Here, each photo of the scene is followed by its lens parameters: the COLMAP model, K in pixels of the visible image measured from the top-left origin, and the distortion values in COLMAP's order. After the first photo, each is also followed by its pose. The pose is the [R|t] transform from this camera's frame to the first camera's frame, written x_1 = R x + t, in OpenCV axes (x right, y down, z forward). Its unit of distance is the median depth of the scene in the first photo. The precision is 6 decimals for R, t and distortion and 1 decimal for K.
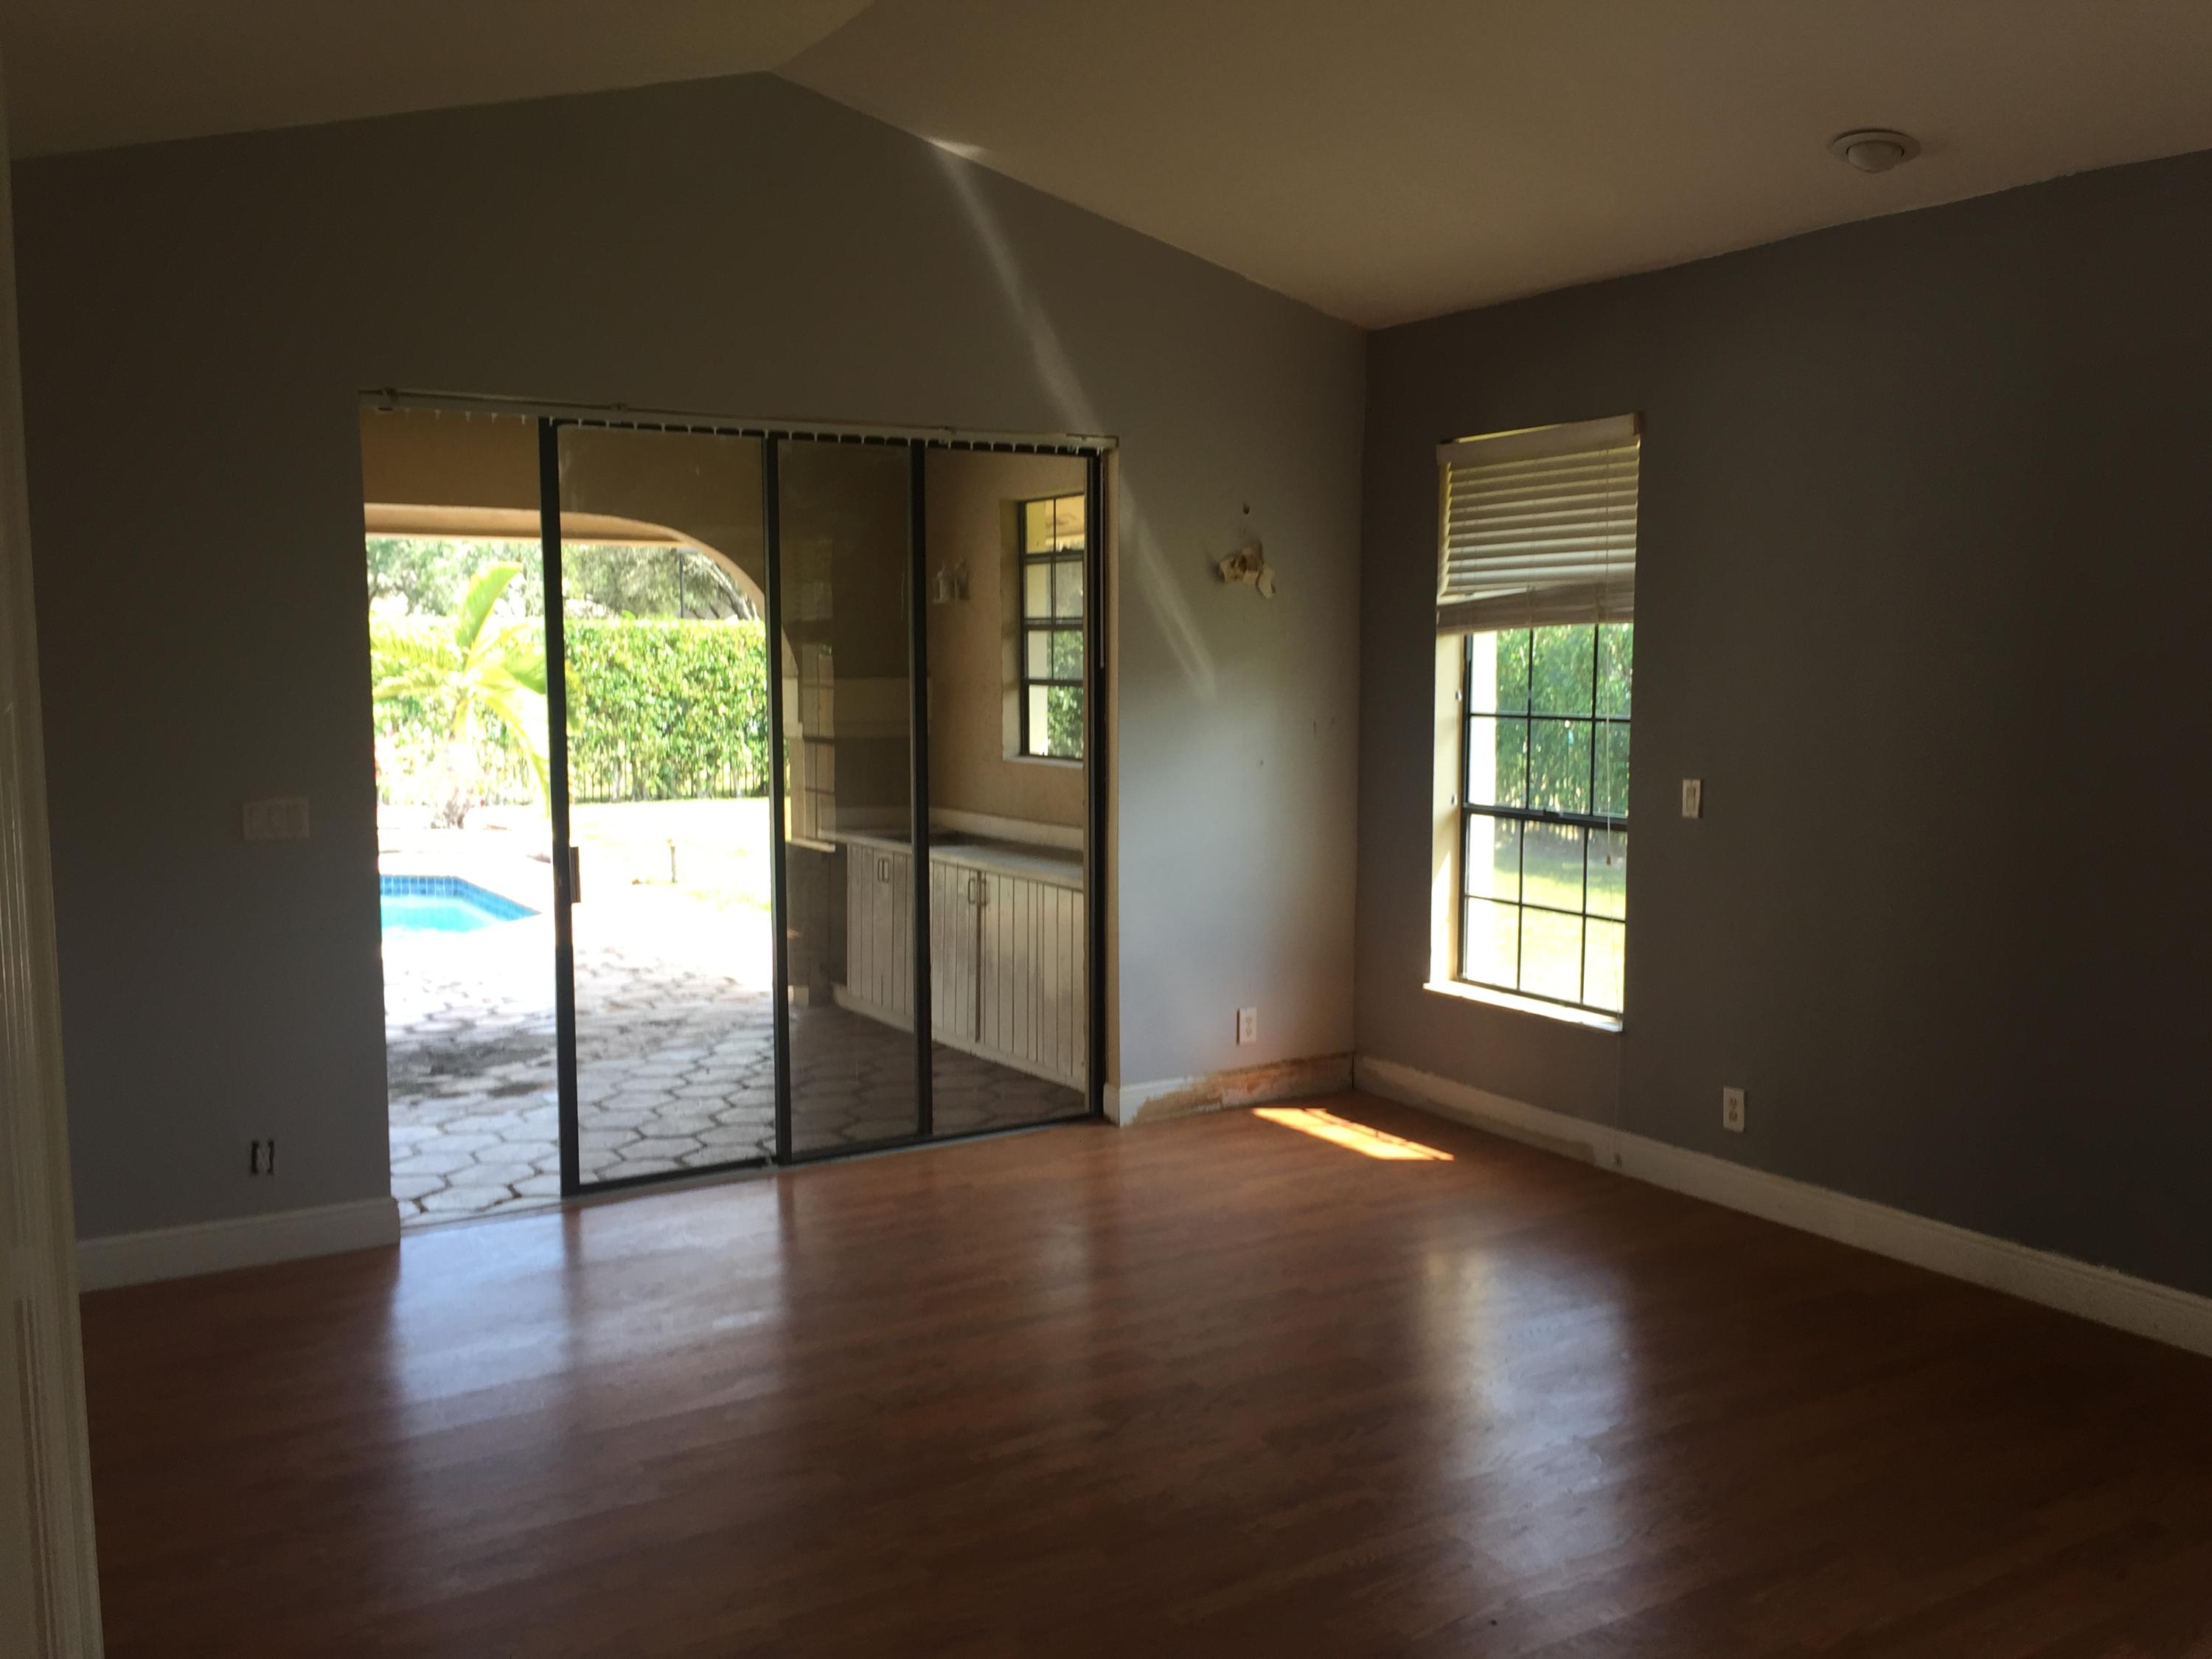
lens RADIAL K [[1877.9, 0, 1106.0], [0, 1877.9, 829.5], [0, 0, 1]] dist [0.066561, -0.109349]
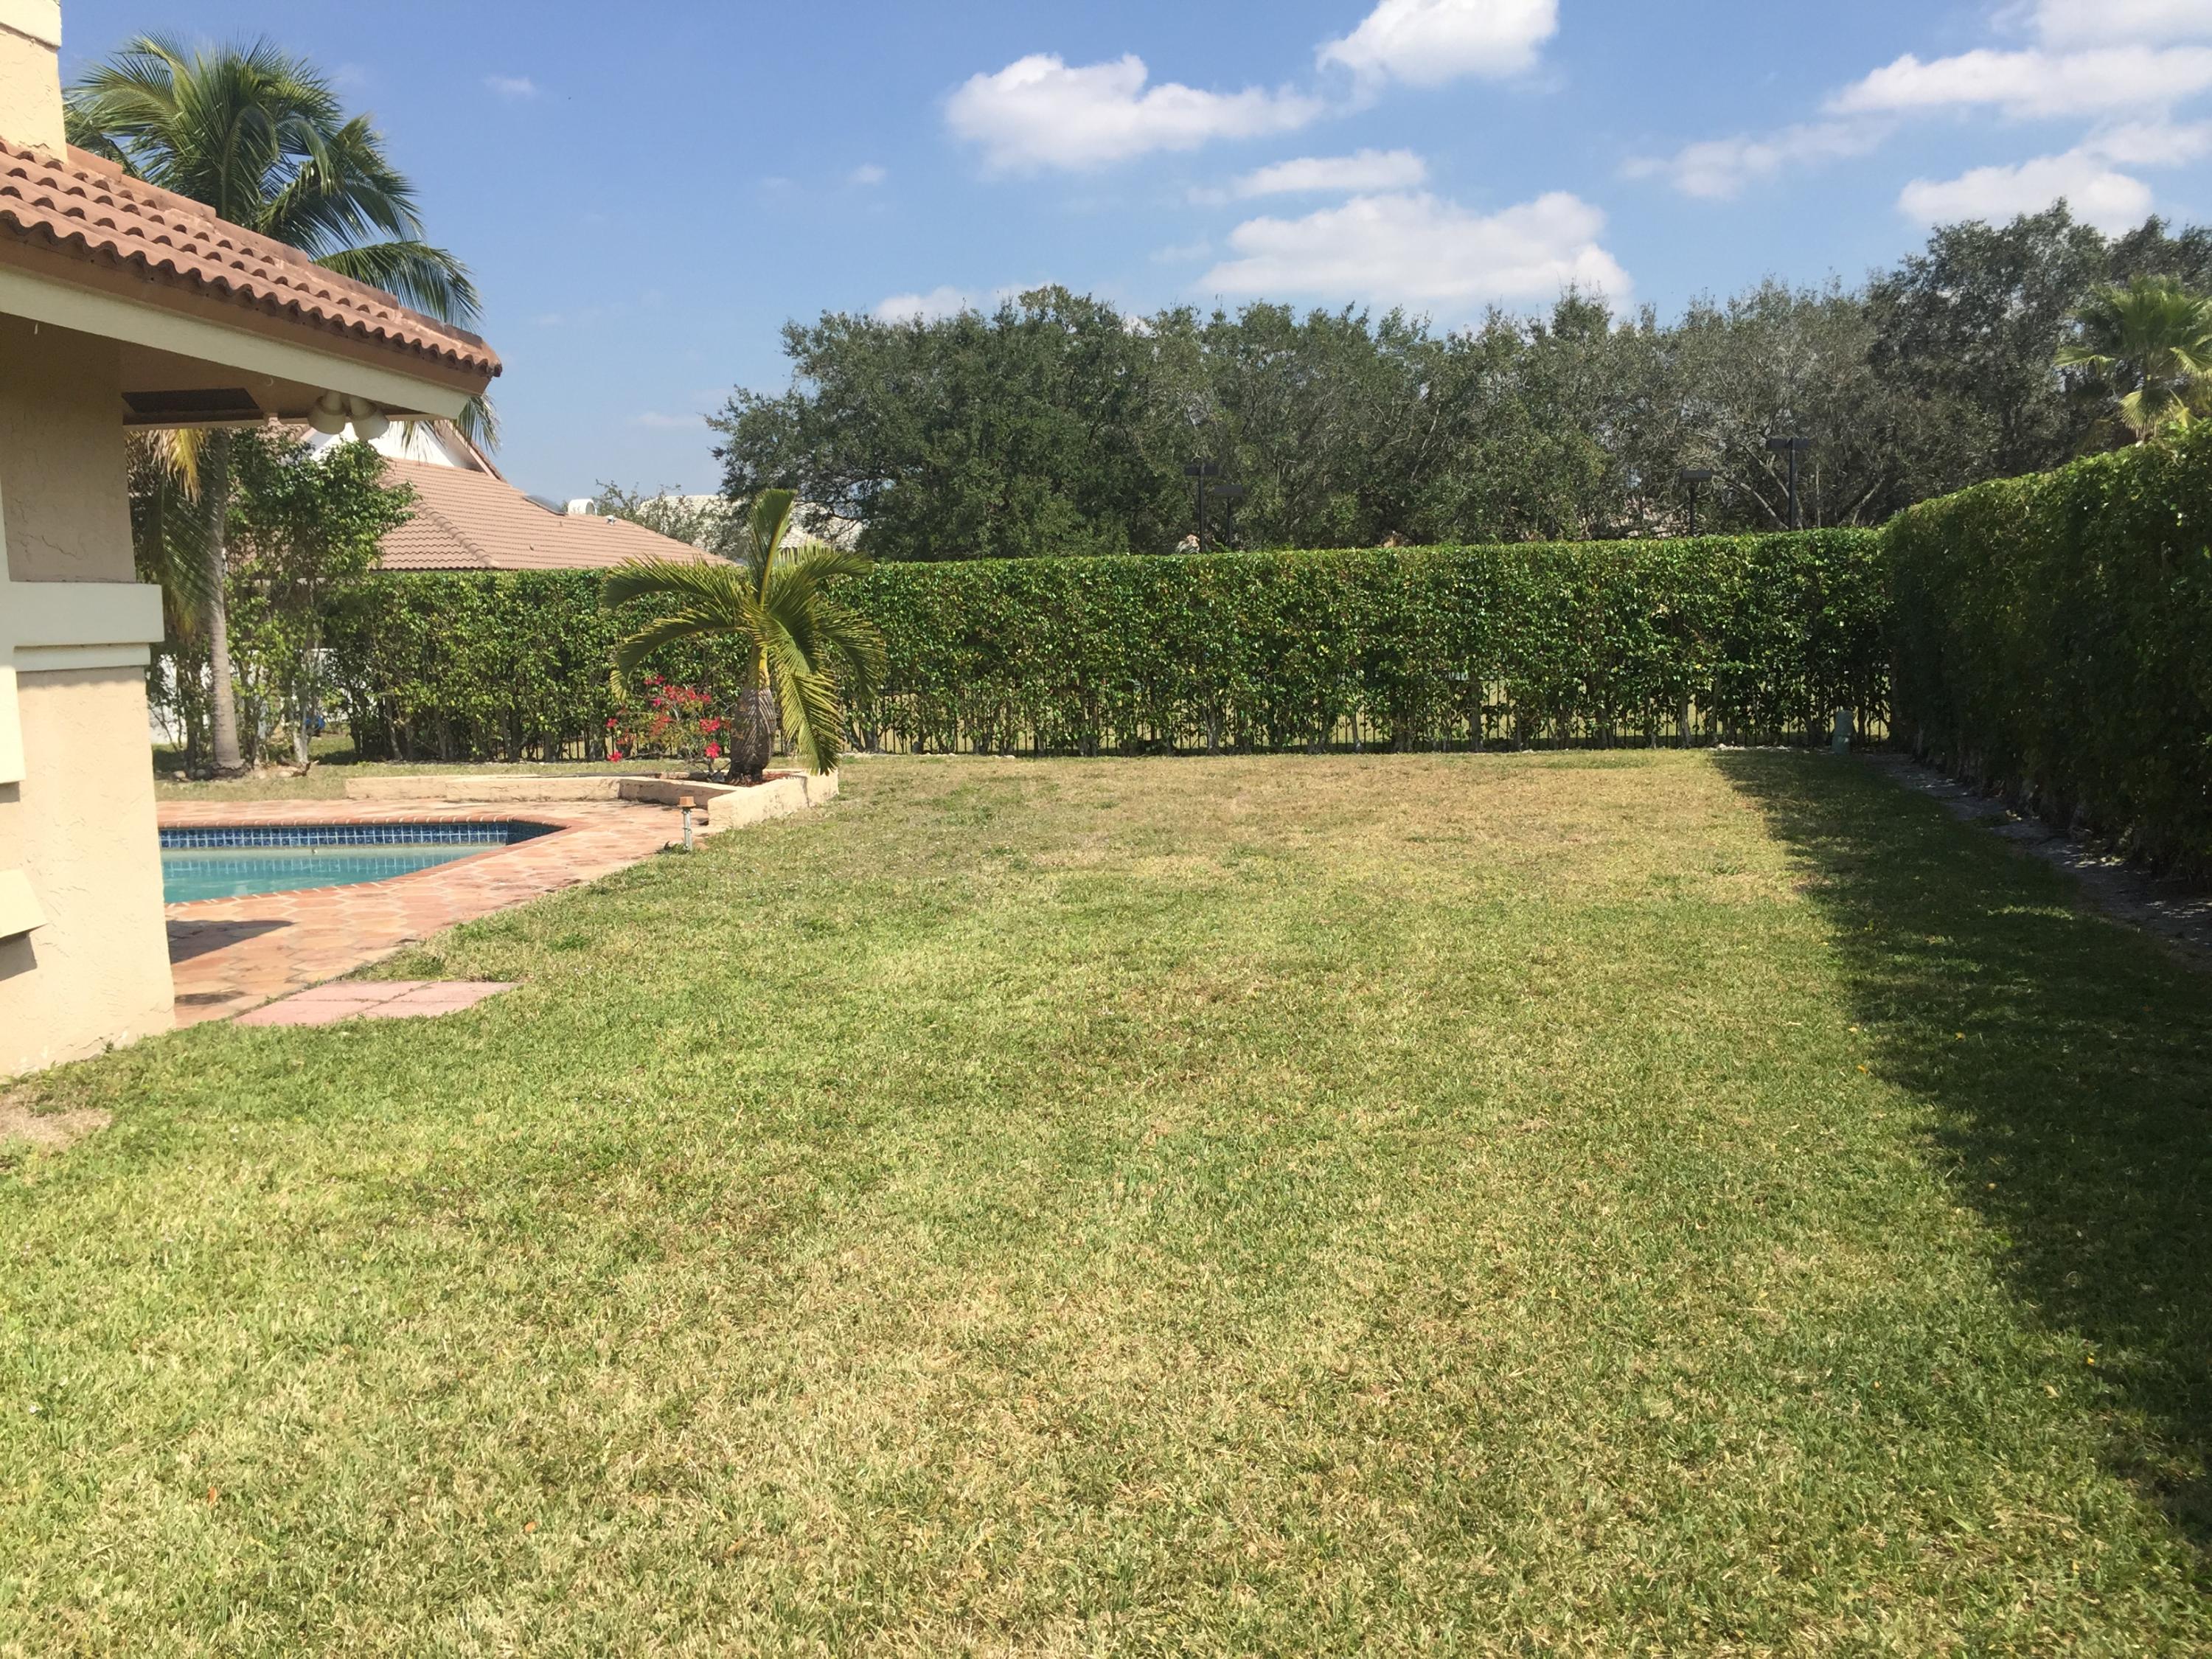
lens RADIAL K [[1877.9, 0, 1106.0], [0, 1877.9, 829.5], [0, 0, 1]] dist [0.066561, -0.109349]
pose [[0.803590, 0.042970, -0.593631, 0.236774], [-0.029935, 0.999046, 0.031794, -0.005868], [0.594431, -0.007779, 0.804109, 0.244607]]
